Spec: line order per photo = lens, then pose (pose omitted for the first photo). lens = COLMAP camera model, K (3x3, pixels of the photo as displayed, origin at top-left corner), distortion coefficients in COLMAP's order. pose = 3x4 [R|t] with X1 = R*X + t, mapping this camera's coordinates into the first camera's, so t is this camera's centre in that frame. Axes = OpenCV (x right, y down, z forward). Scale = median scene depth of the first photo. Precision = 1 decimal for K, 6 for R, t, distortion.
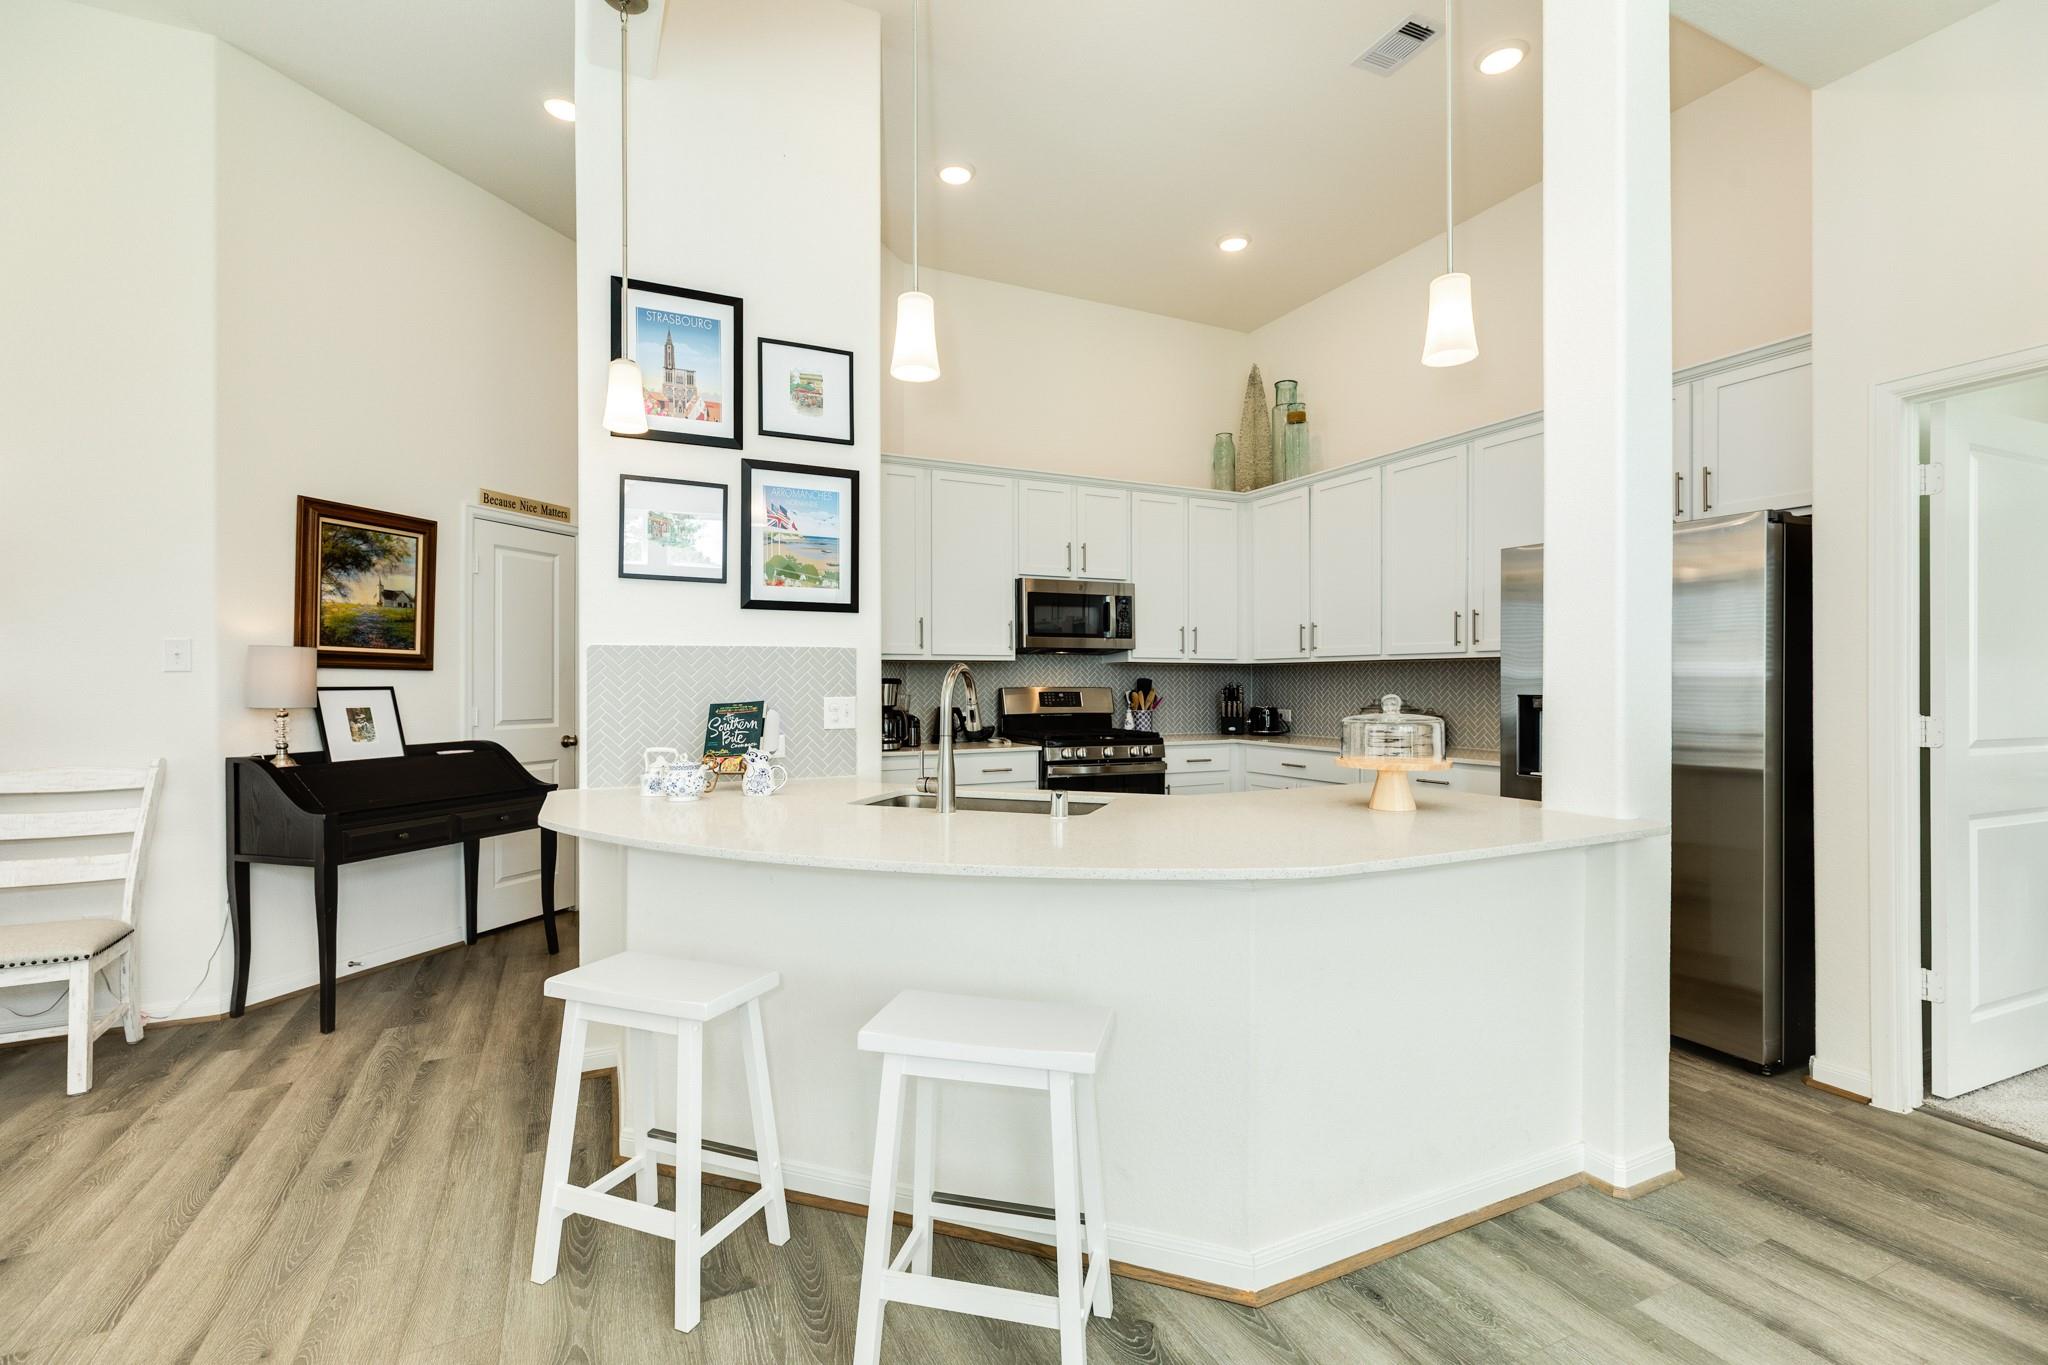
lens RADIAL K [[913.8, 0, 1025.8], [0, 913.8, 679.6], [0, 0, 1]] dist [0.004114, 0.000471]
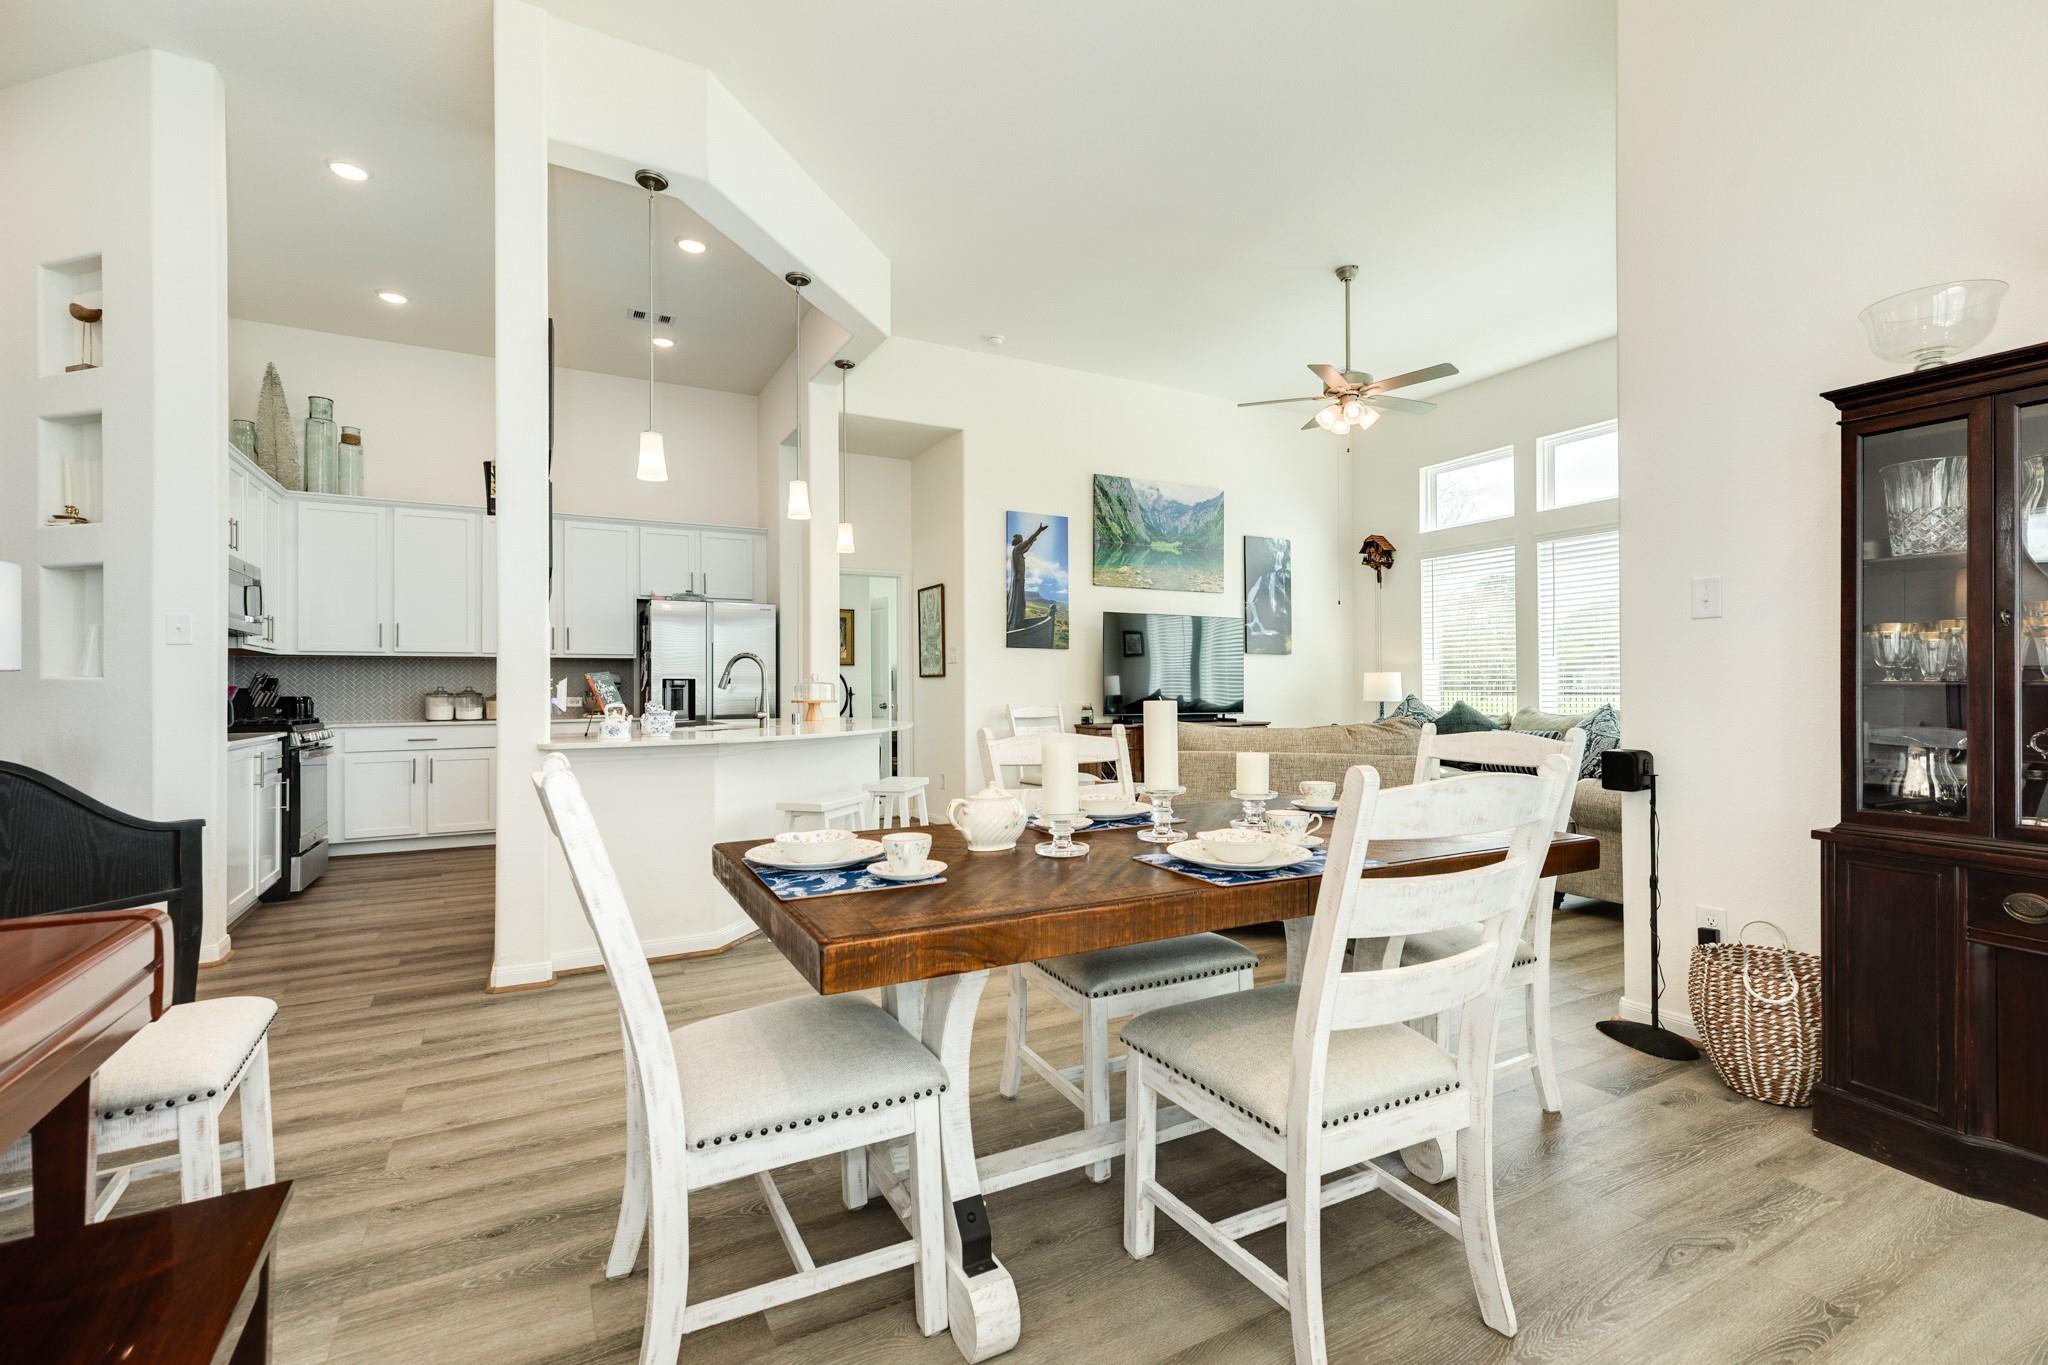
lens RADIAL K [[913.8, 0, 1020.4], [0, 913.8, 673.6], [0, 0, 1]] dist [0.004114, 0.000471]
pose [[-0.046301, 0.017504, 0.998774, -1.505689], [0.002979, 0.999844, -0.017385, 0.044094], [-0.998923, 0.002170, -0.046346, 0.385832]]
